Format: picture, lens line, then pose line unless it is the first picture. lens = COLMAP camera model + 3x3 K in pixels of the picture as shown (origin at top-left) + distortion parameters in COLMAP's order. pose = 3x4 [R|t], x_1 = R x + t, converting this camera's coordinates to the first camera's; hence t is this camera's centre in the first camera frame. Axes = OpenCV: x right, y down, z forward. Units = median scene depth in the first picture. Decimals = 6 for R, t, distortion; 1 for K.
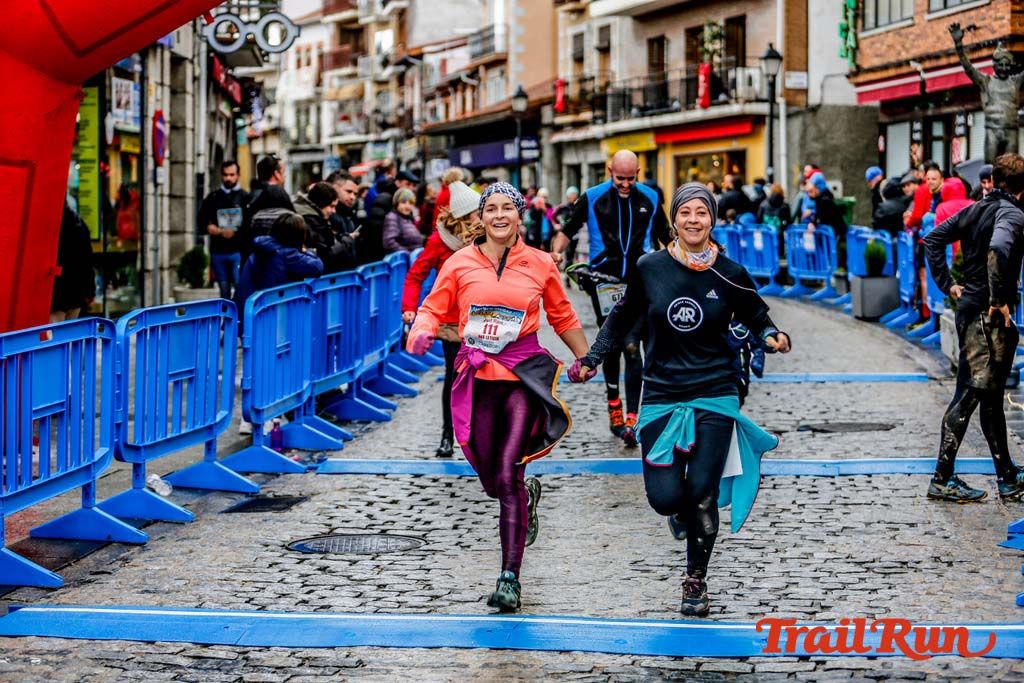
lens RADIAL K [[3817.3, 0, 512.0], [0, 3817.3, 341.5], [0, 0, 1]] dist [0.098856, 4.424750]
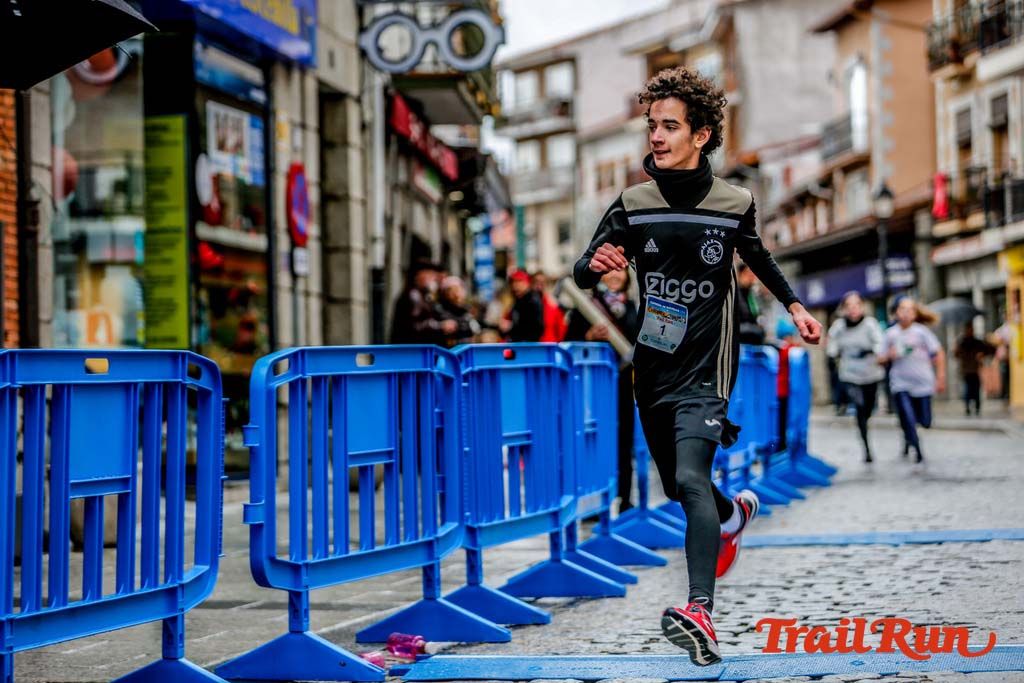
lens RADIAL K [[3817.3, 0, 512.0], [0, 3817.3, 341.5], [0, 0, 1]] dist [0.098856, 4.424750]
pose [[0.992534, -0.029763, -0.118283, 0.019890], [0.020852, 0.996899, -0.075878, 0.019273], [0.120174, 0.072845, 0.990077, 0.321695]]
